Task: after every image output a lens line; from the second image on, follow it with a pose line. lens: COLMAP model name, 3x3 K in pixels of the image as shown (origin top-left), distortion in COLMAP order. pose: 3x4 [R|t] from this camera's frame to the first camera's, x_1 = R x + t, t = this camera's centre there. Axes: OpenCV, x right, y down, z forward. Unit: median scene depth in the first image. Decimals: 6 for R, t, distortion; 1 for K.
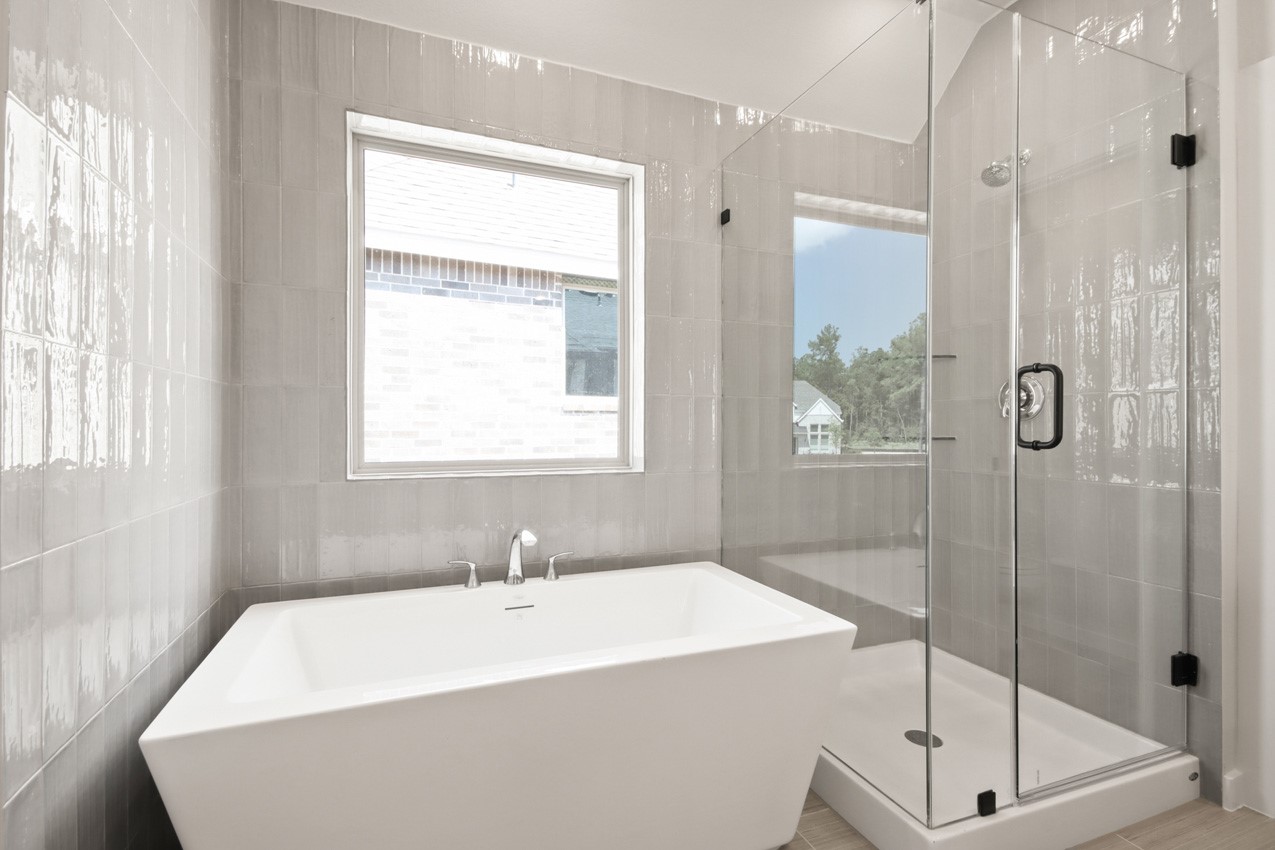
lens RADIAL K [[585.9, 0, 627.2], [0, 585.9, 416.4], [0, 0, 1]] dist [0.010118, -0.006247]
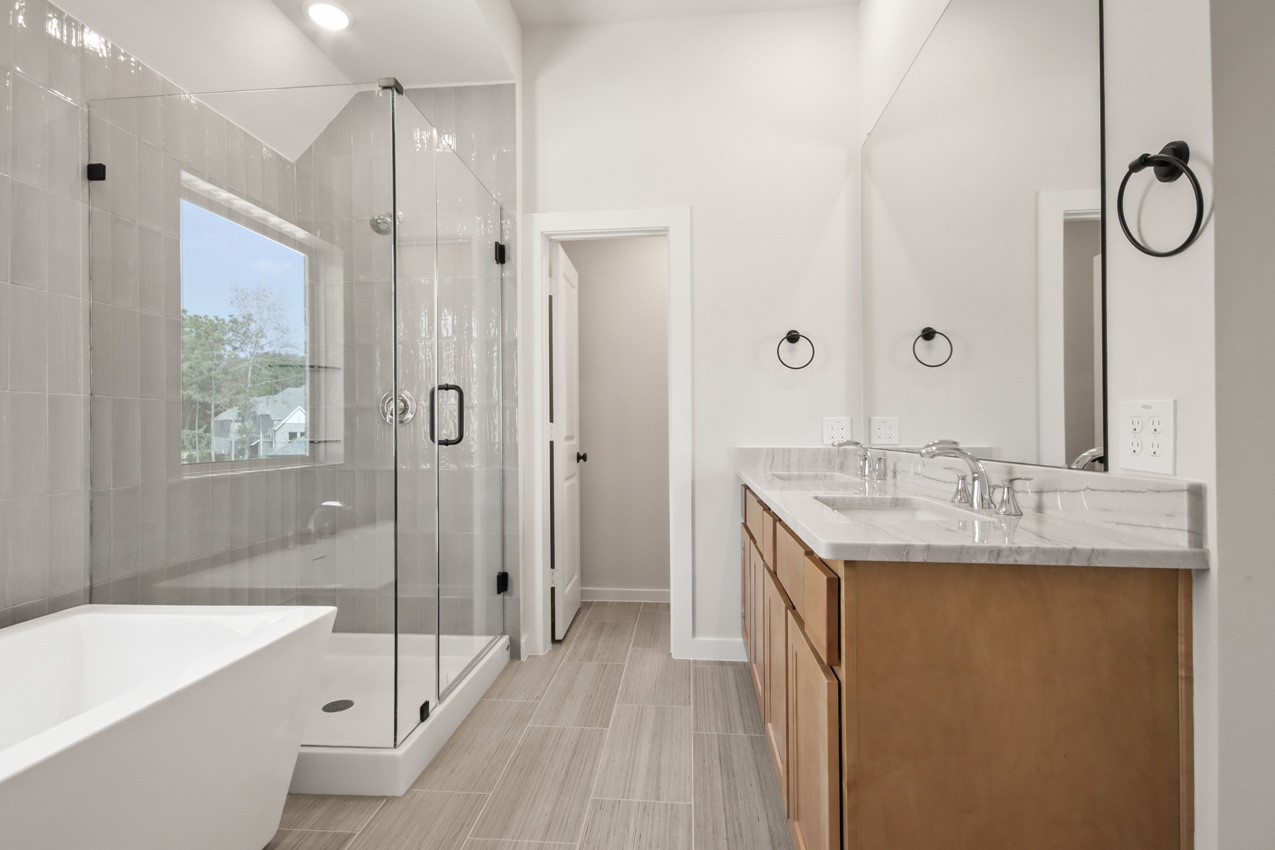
lens RADIAL K [[585.9, 0, 627.2], [0, 585.9, 416.4], [0, 0, 1]] dist [0.010118, -0.006247]
pose [[0.456309, 0.009722, 0.889768, -0.217190], [-0.002136, 0.999949, -0.009830, 0.000024], [-0.889819, 0.002585, 0.456307, -0.011724]]
